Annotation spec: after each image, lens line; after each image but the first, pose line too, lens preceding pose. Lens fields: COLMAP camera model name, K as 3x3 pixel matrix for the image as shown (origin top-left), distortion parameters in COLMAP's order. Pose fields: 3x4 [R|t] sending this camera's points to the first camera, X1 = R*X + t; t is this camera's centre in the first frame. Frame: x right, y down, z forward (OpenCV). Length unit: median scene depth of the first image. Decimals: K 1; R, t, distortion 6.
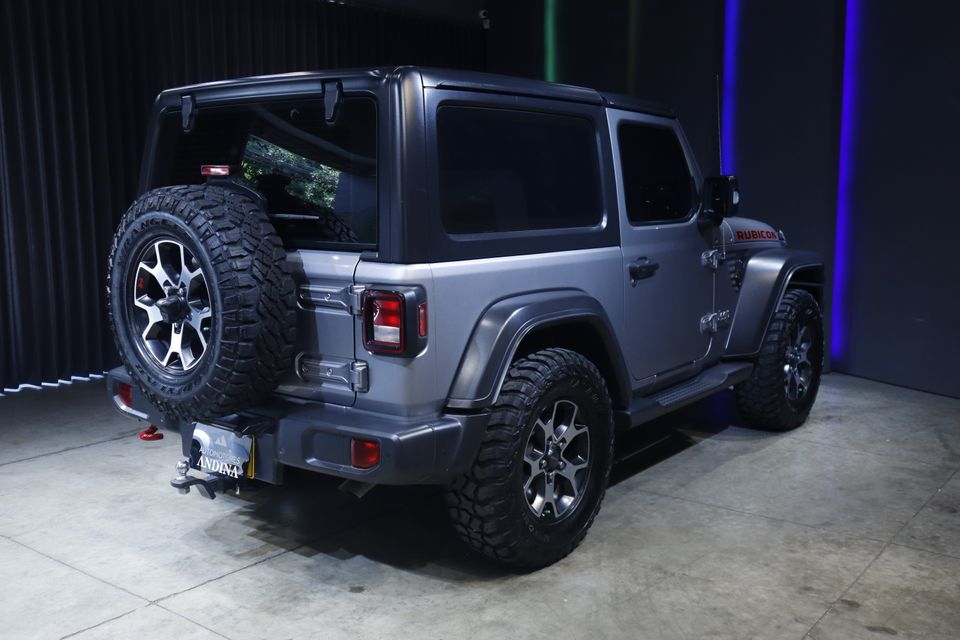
lens RADIAL K [[953.3, 0, 506.3], [0, 953.3, 319.2], [0, 0, 1]] dist [-0.012426, 0.019024]
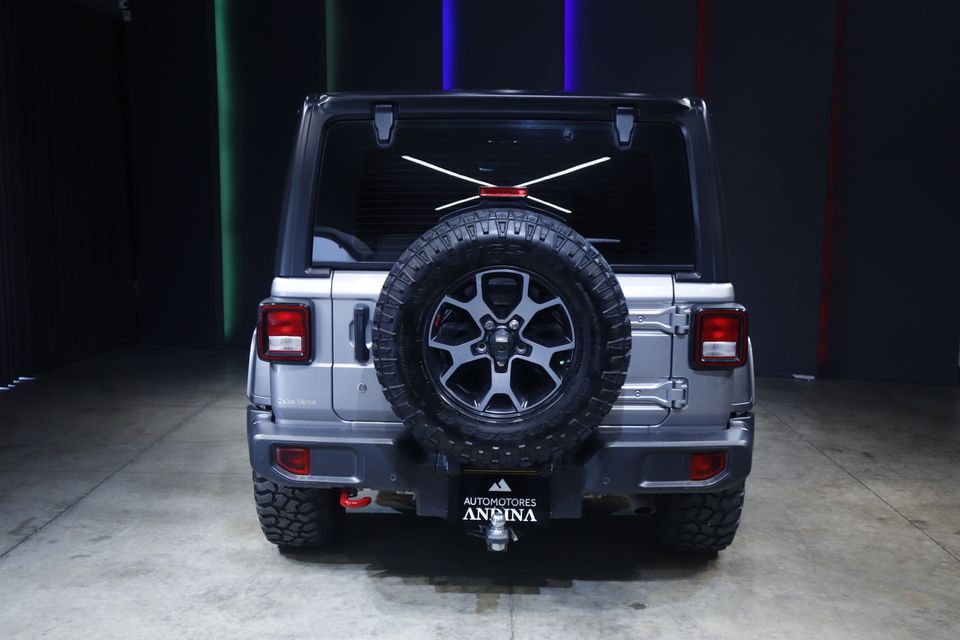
lens RADIAL K [[953.3, 0, 506.3], [0, 953.3, 319.2], [0, 0, 1]] dist [-0.012426, 0.019024]
pose [[0.797584, -0.071142, 0.598998, -0.848658], [0.076226, 0.996947, 0.016909, -0.048449], [-0.598372, 0.032173, 0.800572, 0.260836]]
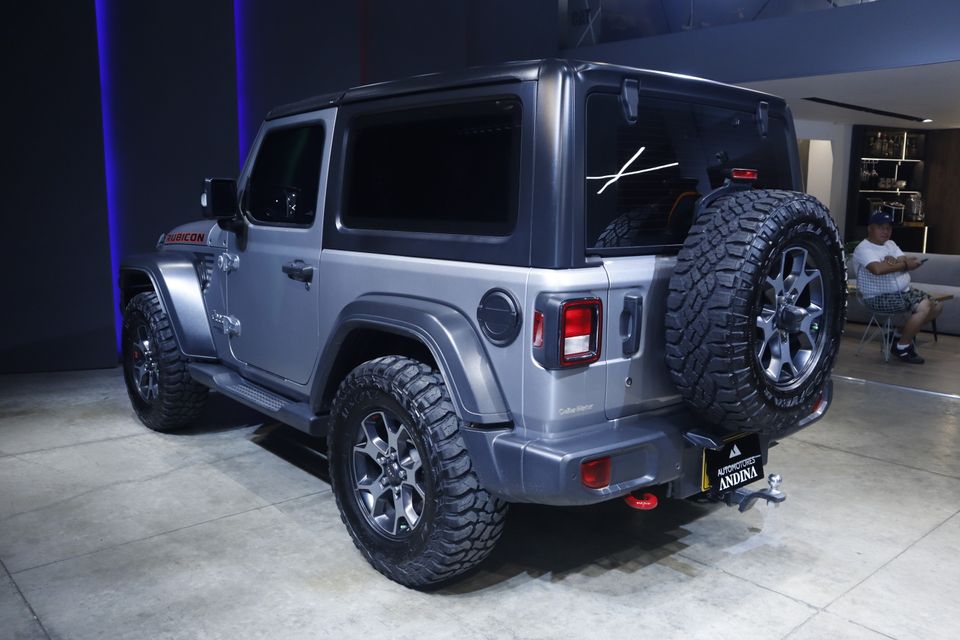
lens RADIAL K [[788.8, 0, 480.0], [0, 788.8, 320.0], [0, 0, 1]] dist [-0.039832, 0.016107]
pose [[0.204754, -0.148508, 0.967482, -1.134297], [0.131915, 0.983592, 0.123063, -0.141694], [-0.969884, 0.102427, 0.220985, 1.082429]]
